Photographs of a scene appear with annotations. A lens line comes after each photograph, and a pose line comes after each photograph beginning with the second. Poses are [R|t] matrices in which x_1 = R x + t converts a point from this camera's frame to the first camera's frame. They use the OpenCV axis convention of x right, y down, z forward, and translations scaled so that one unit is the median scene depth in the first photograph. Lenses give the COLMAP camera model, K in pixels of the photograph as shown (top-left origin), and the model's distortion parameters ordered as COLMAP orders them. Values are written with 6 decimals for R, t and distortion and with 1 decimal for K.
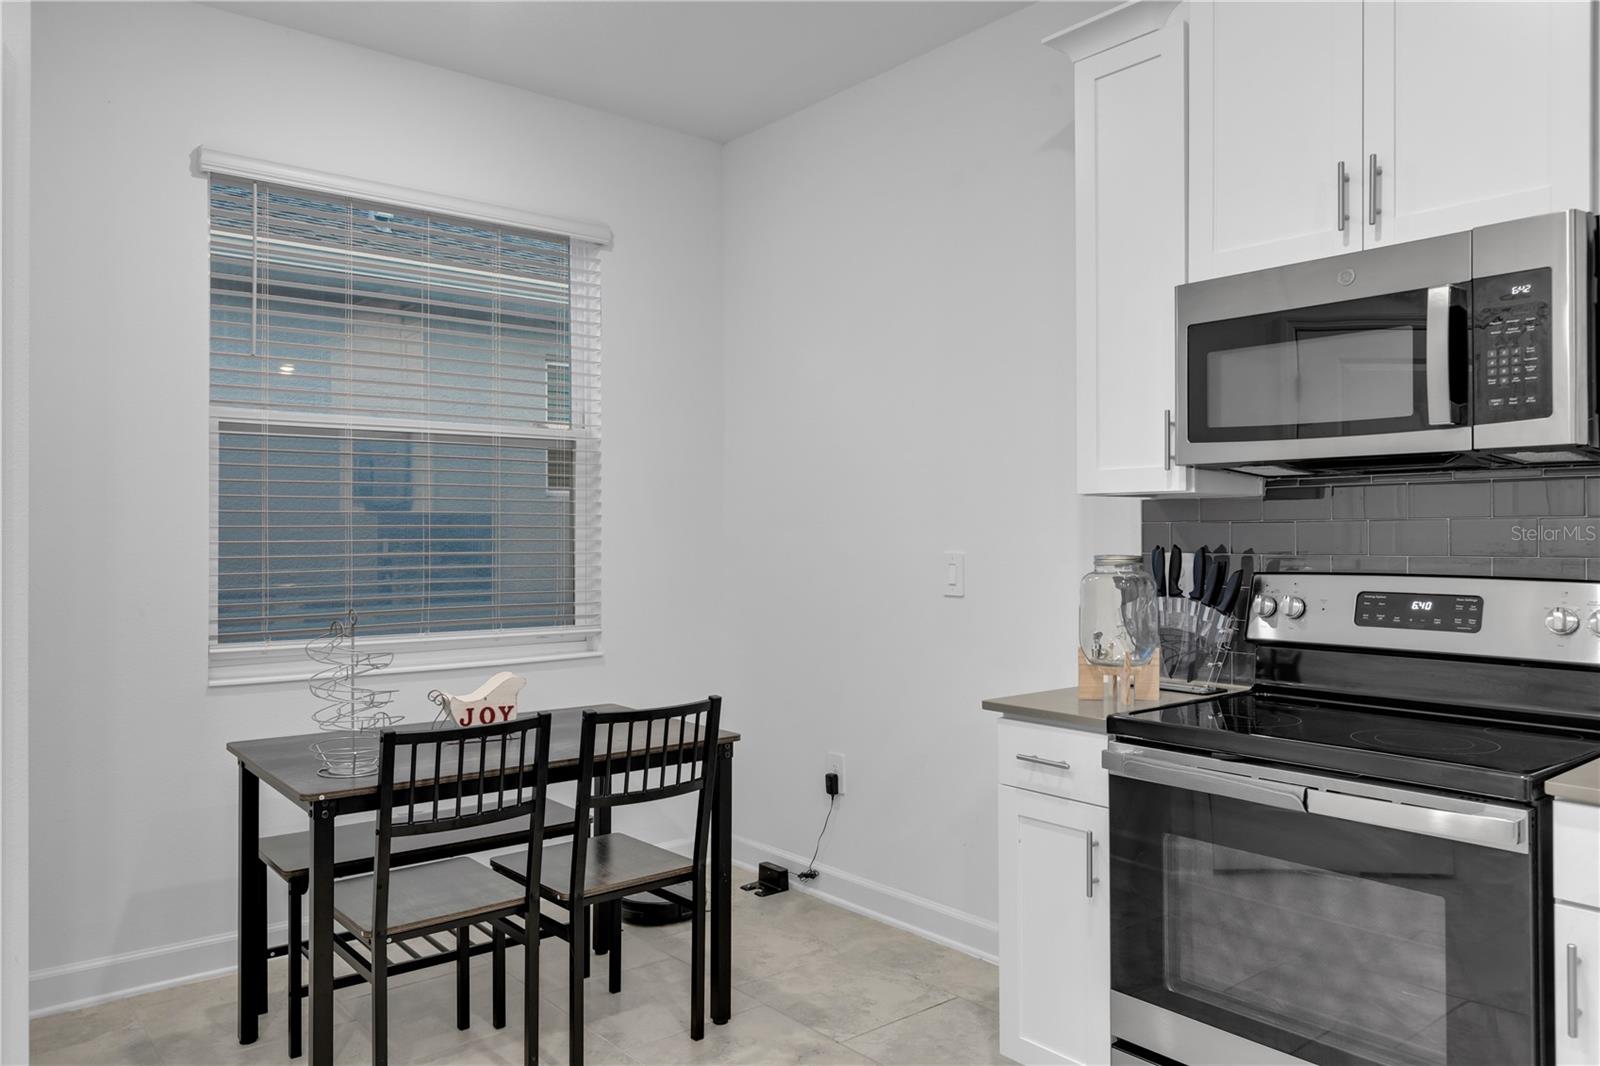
lens RADIAL K [[1160.7, 0, 800.0], [0, 1160.7, 533.0], [0, 0, 1]] dist [0.001506, 0.001750]
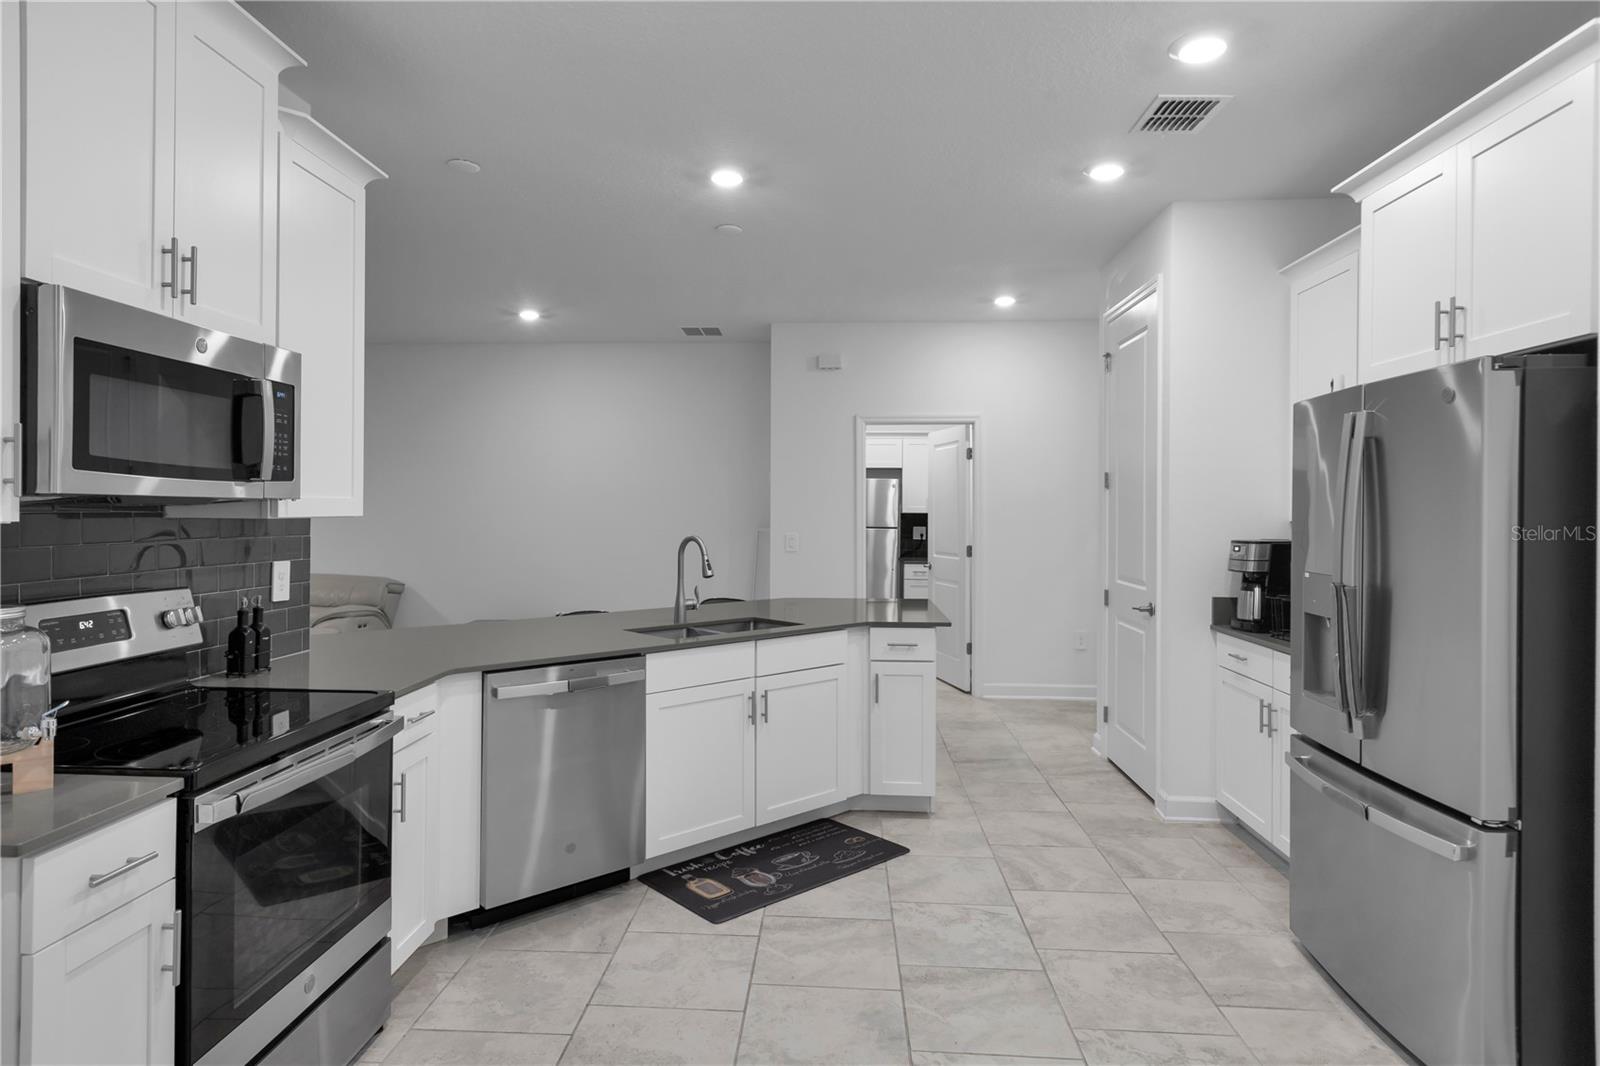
lens RADIAL K [[836.7, 0, 797.2], [0, 836.7, 525.8], [0, 0, 1]] dist [0.002512, 0.000424]
pose [[-0.729318, -0.015244, 0.684005, -0.457805], [-0.005566, 0.999851, 0.016349, -0.044337], [-0.684153, 0.008116, -0.729294, 0.985329]]
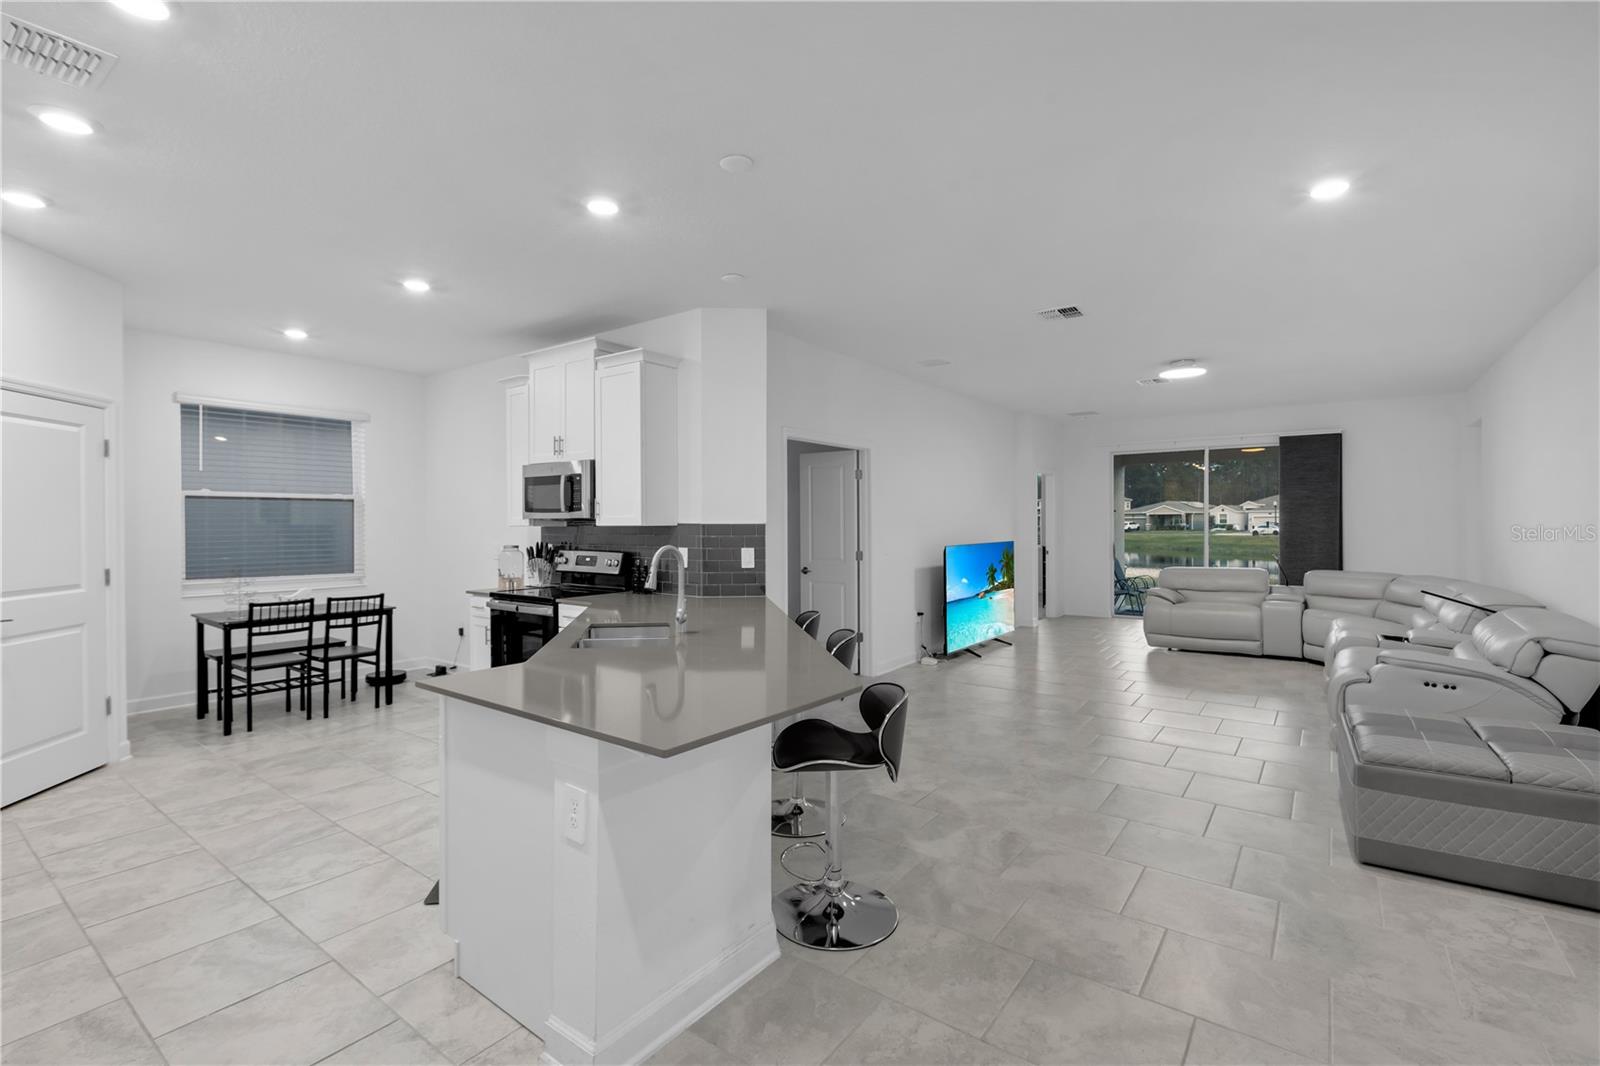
lens RADIAL K [[738.8, 0, 807.9], [0, 738.8, 524.4], [0, 0, 1]] dist [0.000475, -0.000959]
pose [[0.969291, -0.003627, 0.245890, 0.556234], [0.002556, 0.999986, 0.004674, -0.045601], [-0.245903, -0.003902, 0.969287, -1.186054]]
